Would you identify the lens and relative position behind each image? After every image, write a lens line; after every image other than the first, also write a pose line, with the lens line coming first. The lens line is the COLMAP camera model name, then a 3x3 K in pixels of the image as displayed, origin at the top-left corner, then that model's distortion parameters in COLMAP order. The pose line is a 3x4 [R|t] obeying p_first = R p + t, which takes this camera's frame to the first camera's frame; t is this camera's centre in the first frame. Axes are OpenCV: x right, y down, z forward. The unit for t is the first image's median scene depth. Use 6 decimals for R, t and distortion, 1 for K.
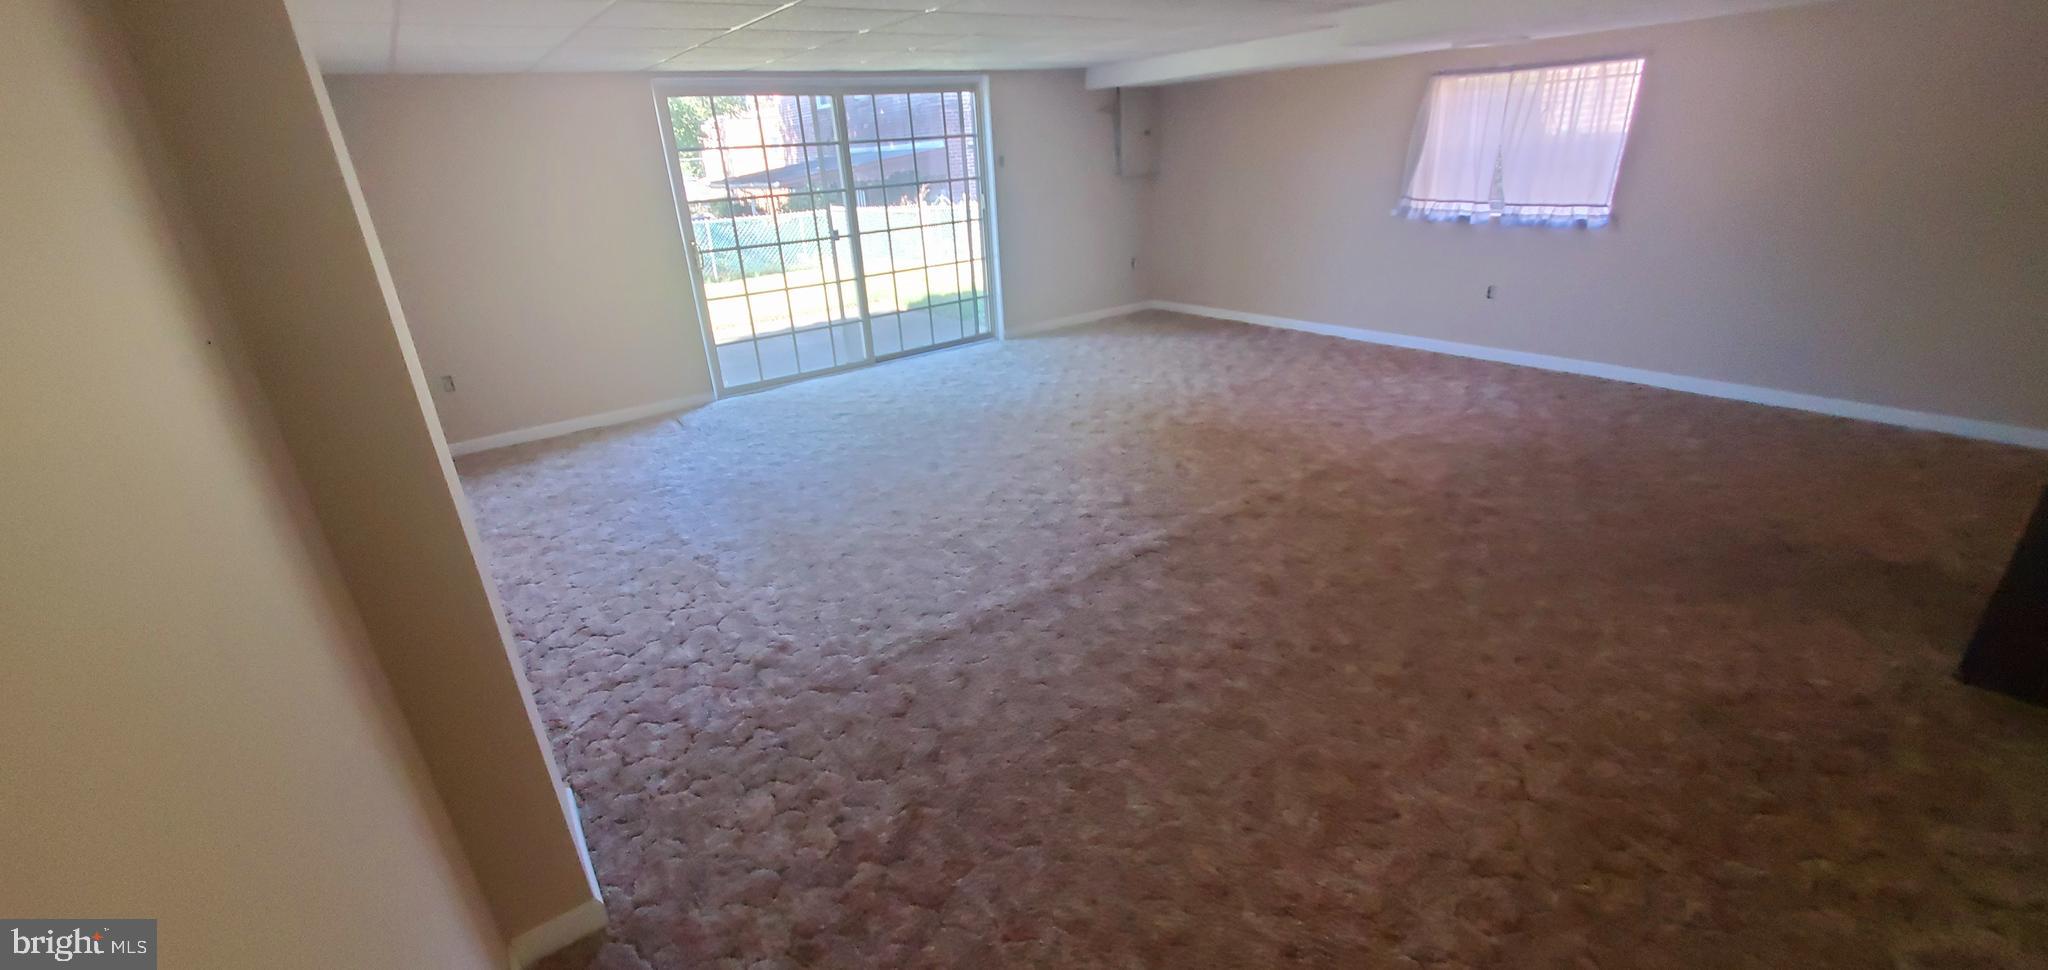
lens RADIAL K [[810.1, 0, 1024.0], [0, 810.1, 485.0], [0, 0, 1]] dist [0.001503, 0.000153]
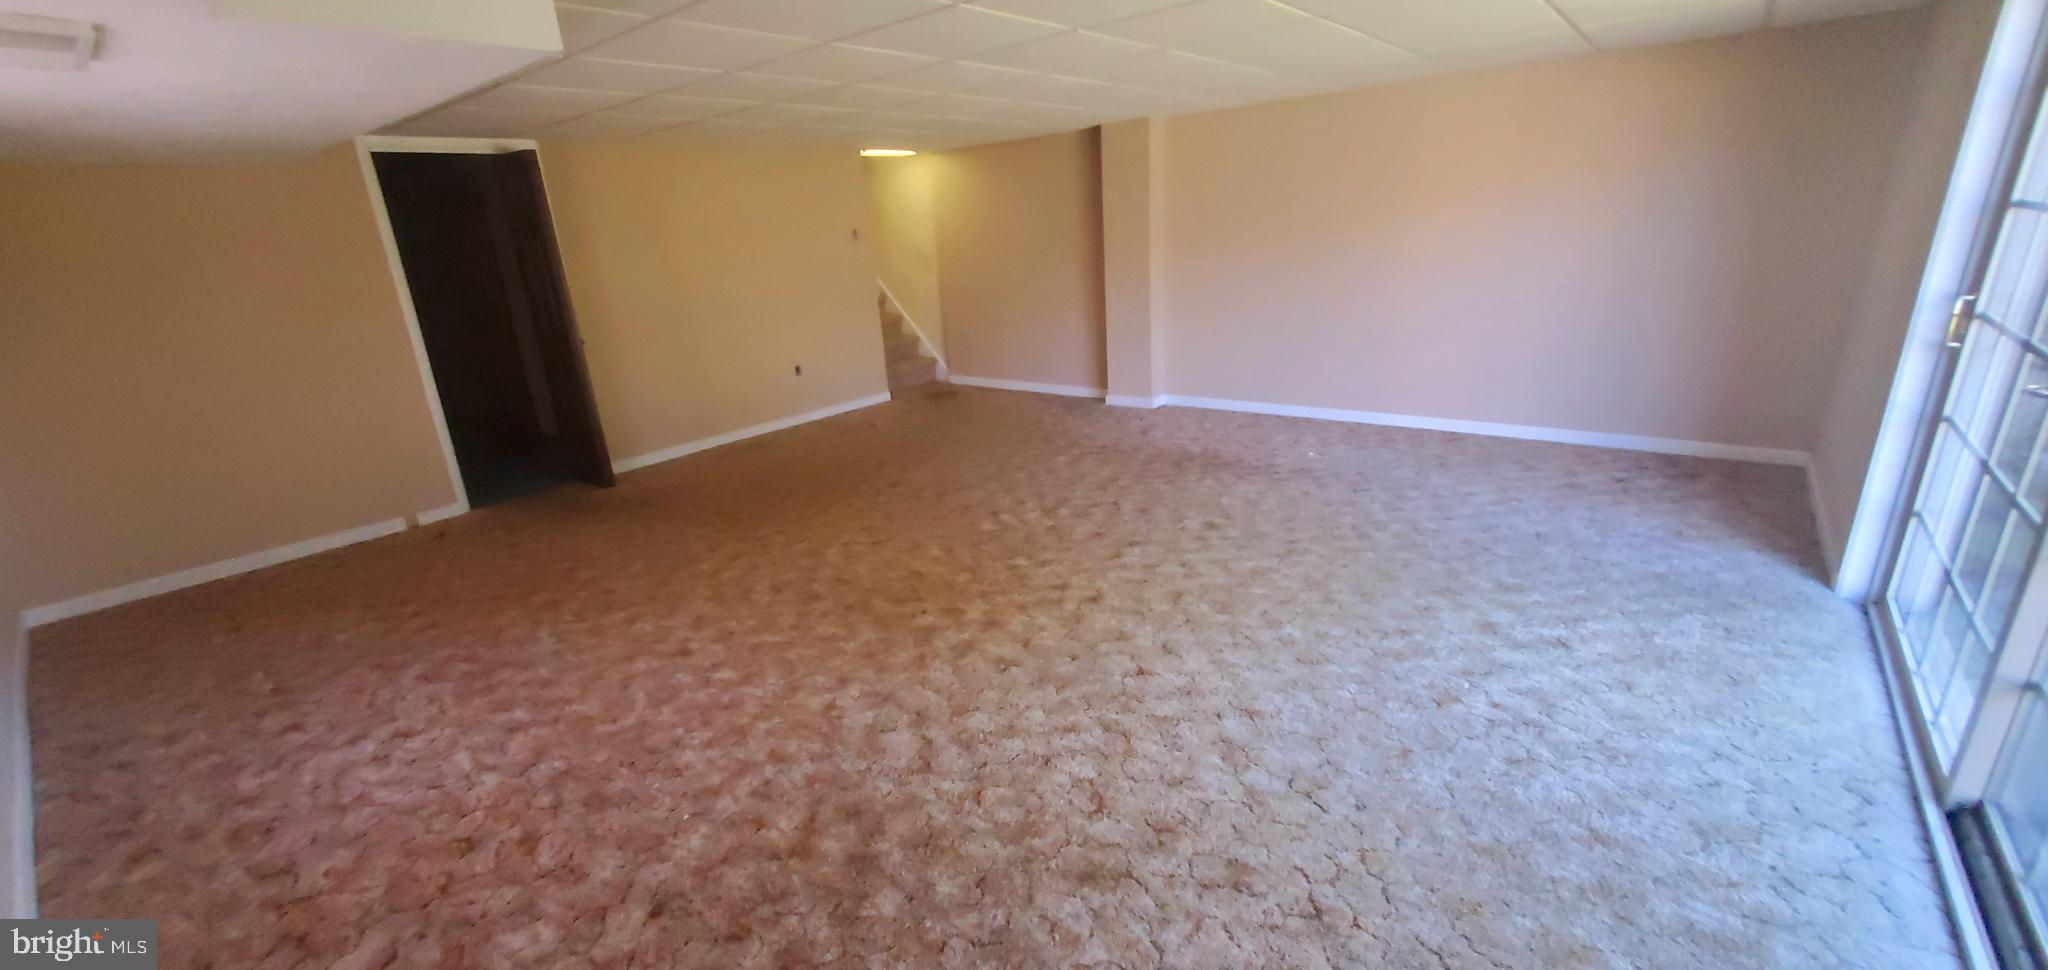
lens RADIAL K [[810.1, 0, 1024.0], [0, 810.1, 485.0], [0, 0, 1]] dist [0.001503, 0.000153]
pose [[-0.961363, 0.189702, -0.199487, 0.243944], [0.013171, 0.755523, 0.654990, -0.602307], [0.274970, 0.627056, -0.728830, 1.444786]]
